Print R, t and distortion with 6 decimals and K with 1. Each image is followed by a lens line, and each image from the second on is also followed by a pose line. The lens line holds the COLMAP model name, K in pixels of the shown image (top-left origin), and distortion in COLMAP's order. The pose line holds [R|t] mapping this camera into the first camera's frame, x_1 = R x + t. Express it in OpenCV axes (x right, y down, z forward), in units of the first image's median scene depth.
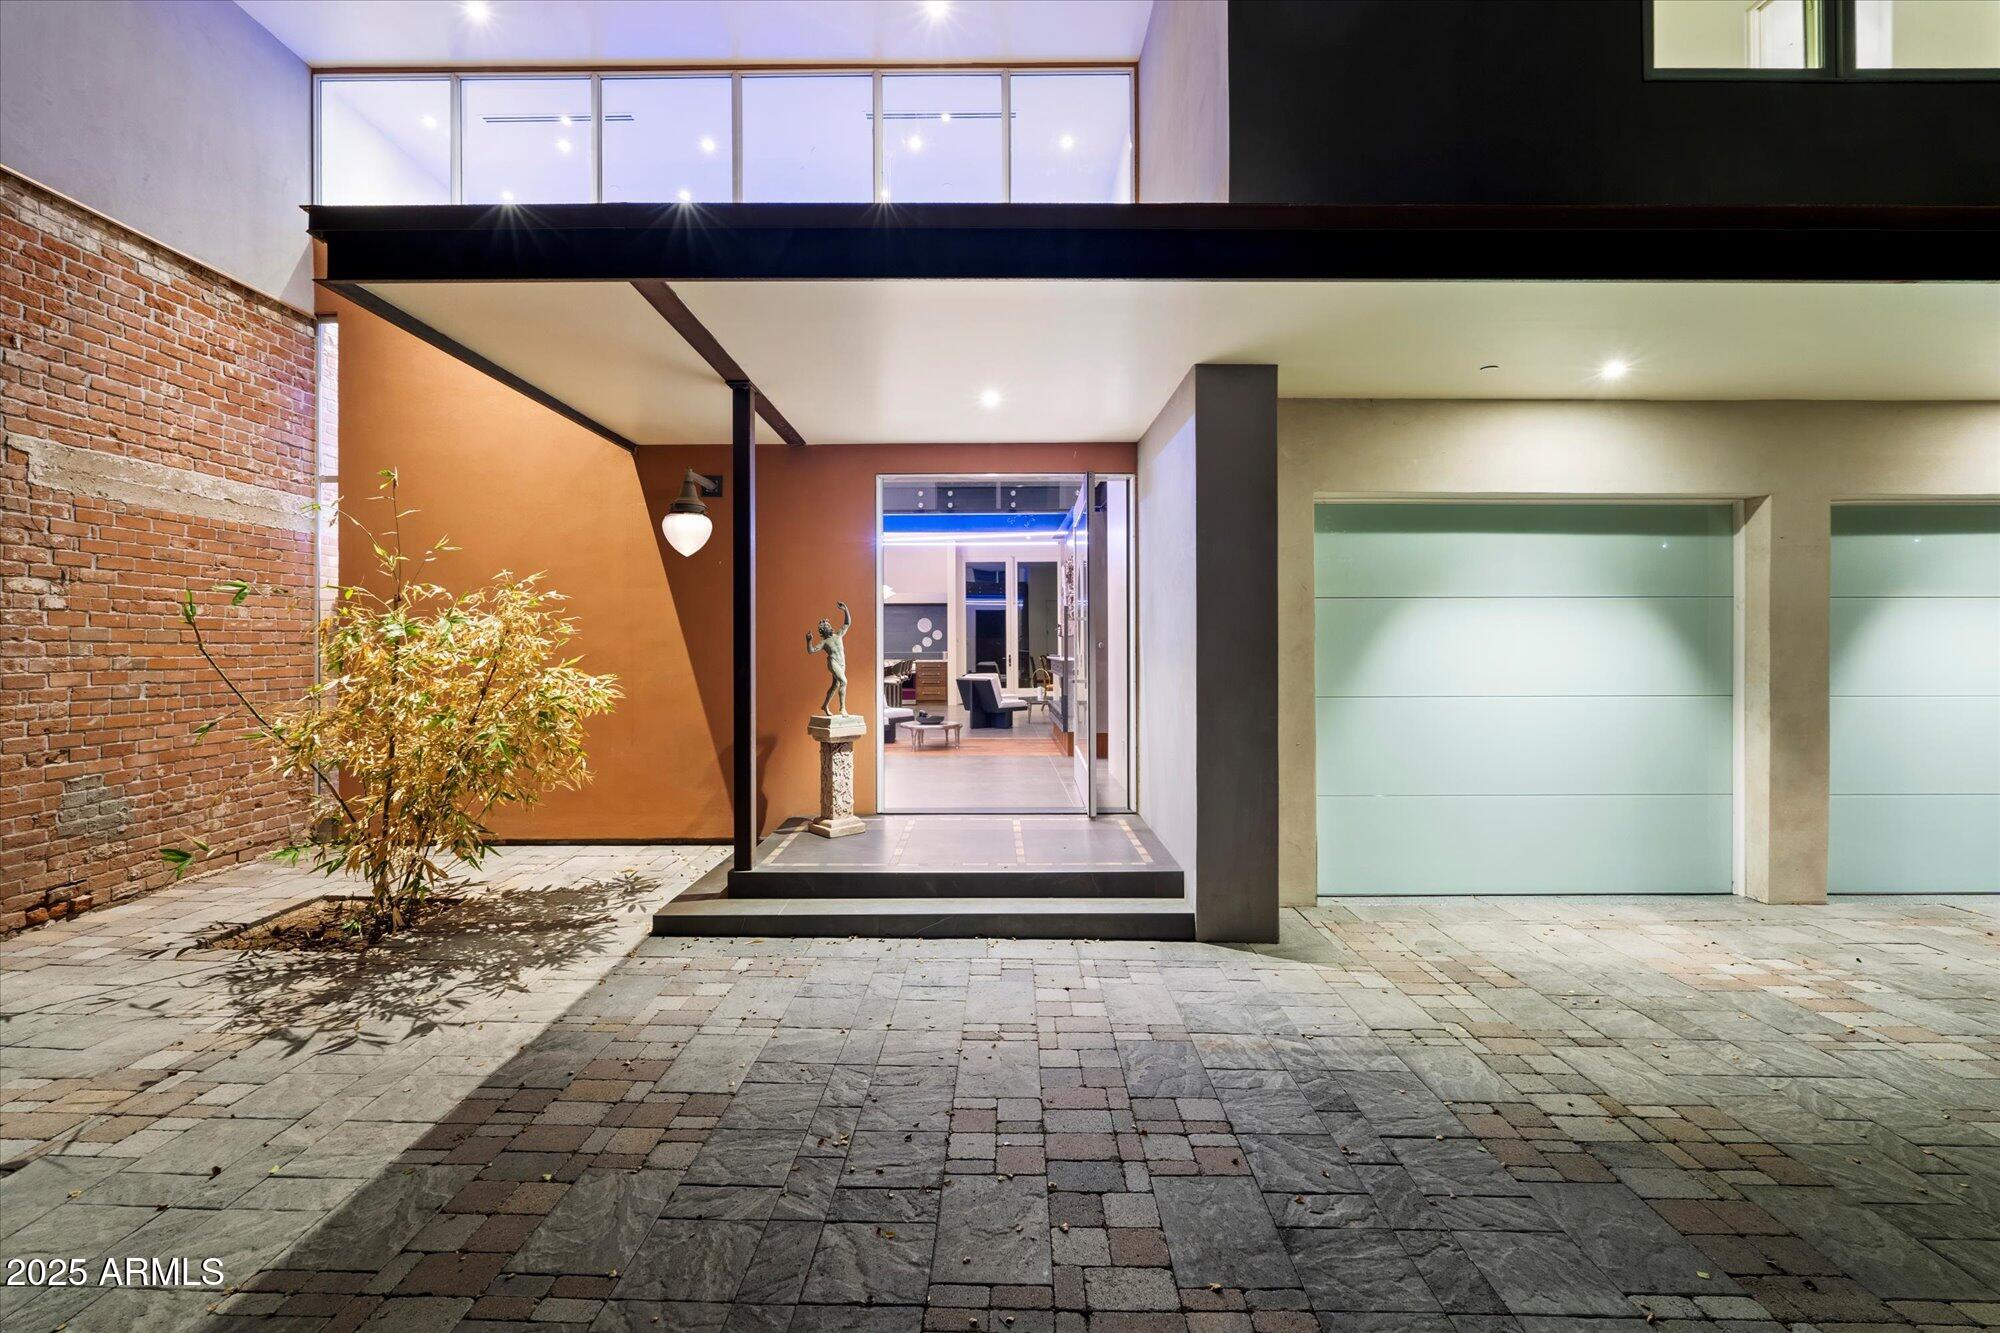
lens RADIAL K [[974.3, 0, 999.1], [0, 974.3, 659.2], [0, 0, 1]] dist [0.000366, 0.000064]
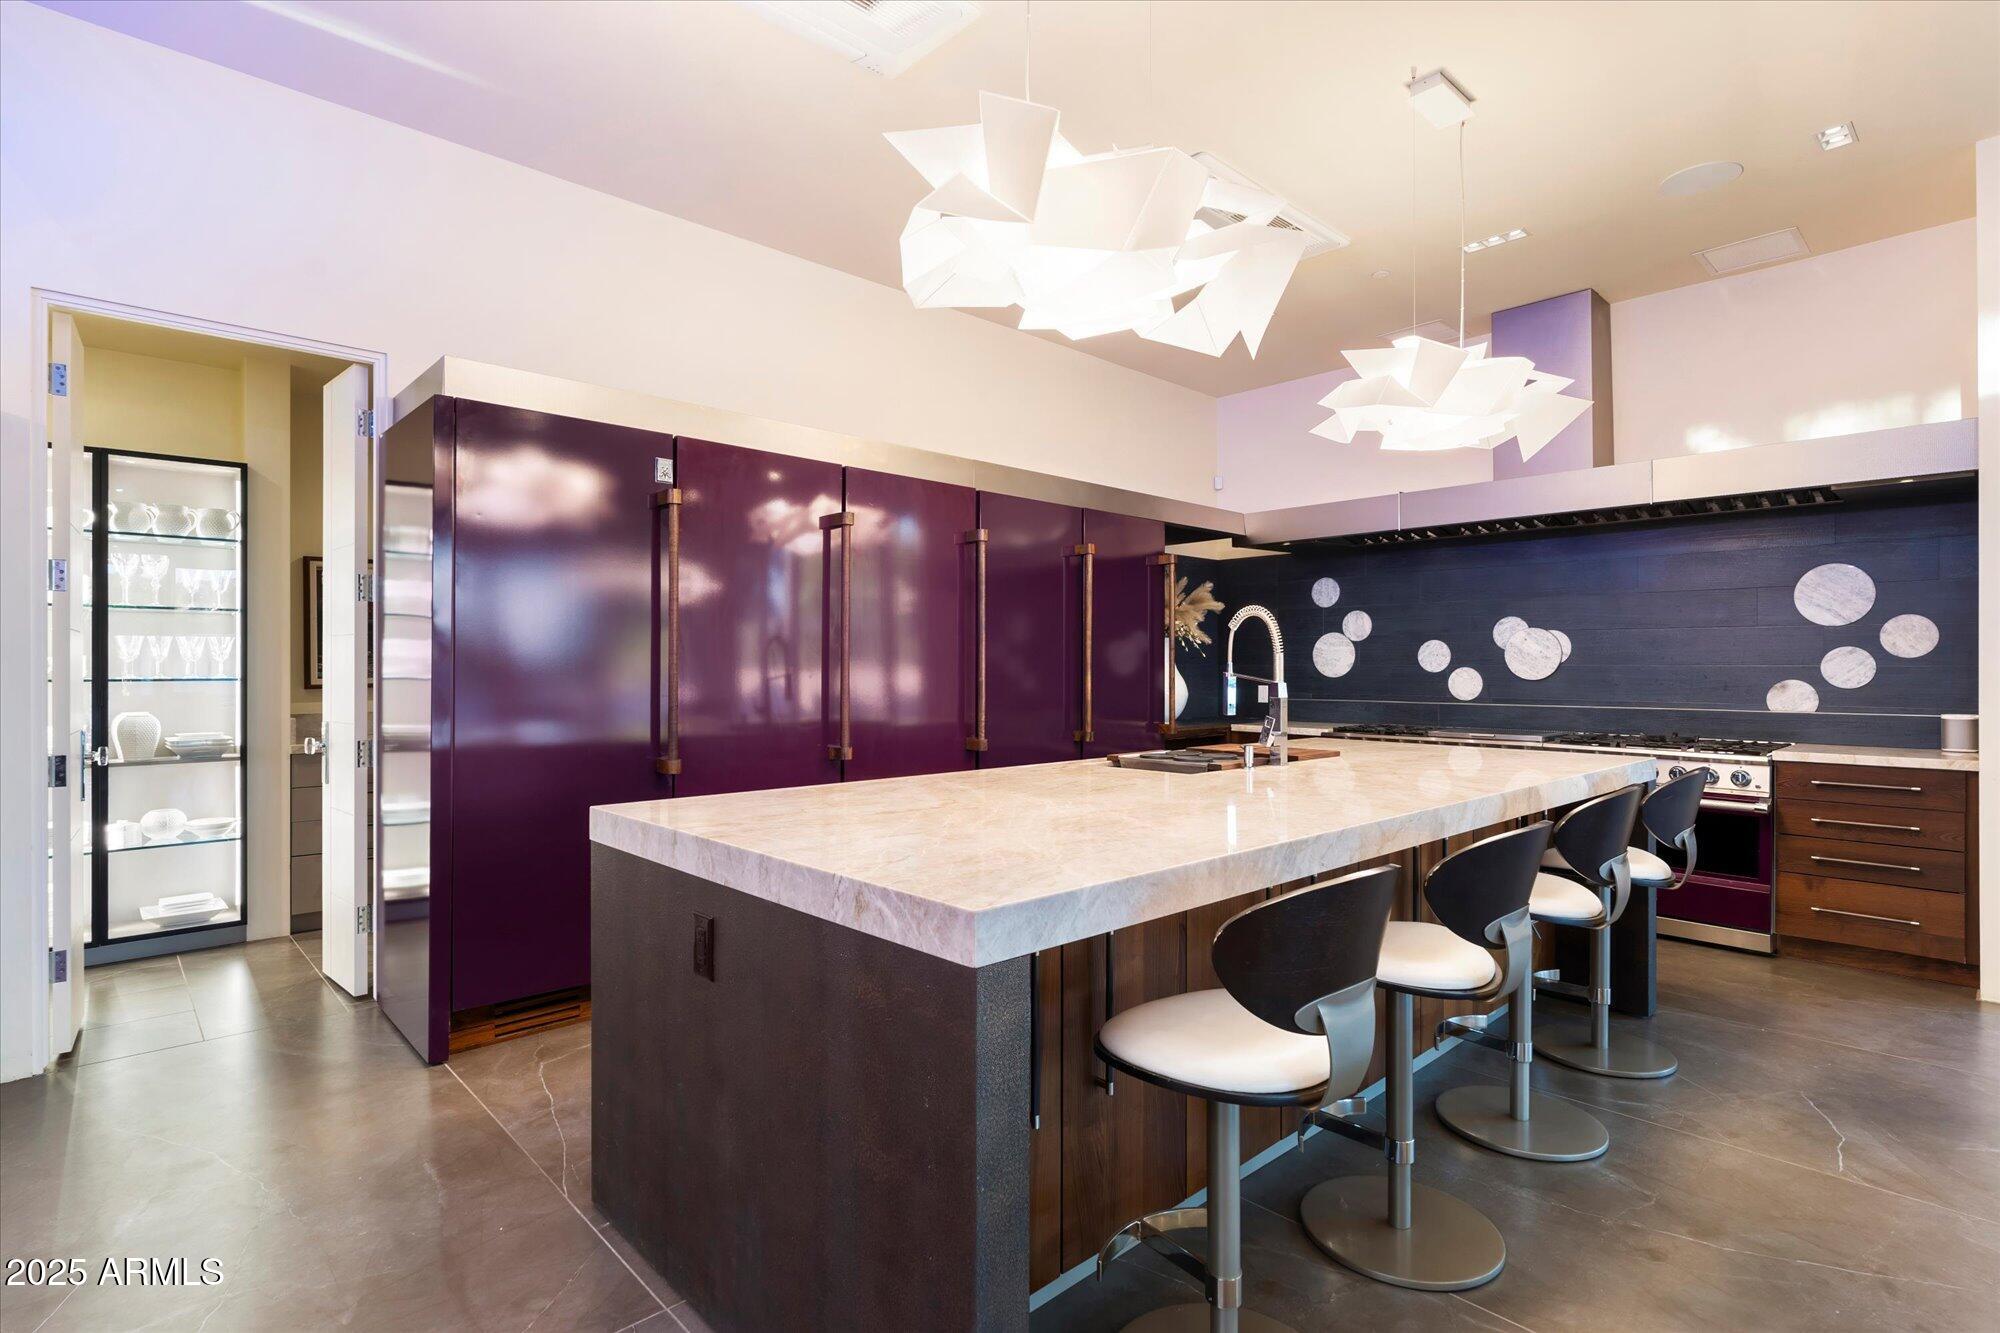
lens RADIAL K [[974.3, 0, 999.2], [0, 974.3, 666.2], [0, 0, 1]] dist [0.000366, 0.000064]
pose [[0.680413, 0.001859, -0.732826, -0.042309], [-0.011983, 0.999891, -0.008589, -0.013768], [0.732731, 0.014626, 0.680362, 0.702633]]
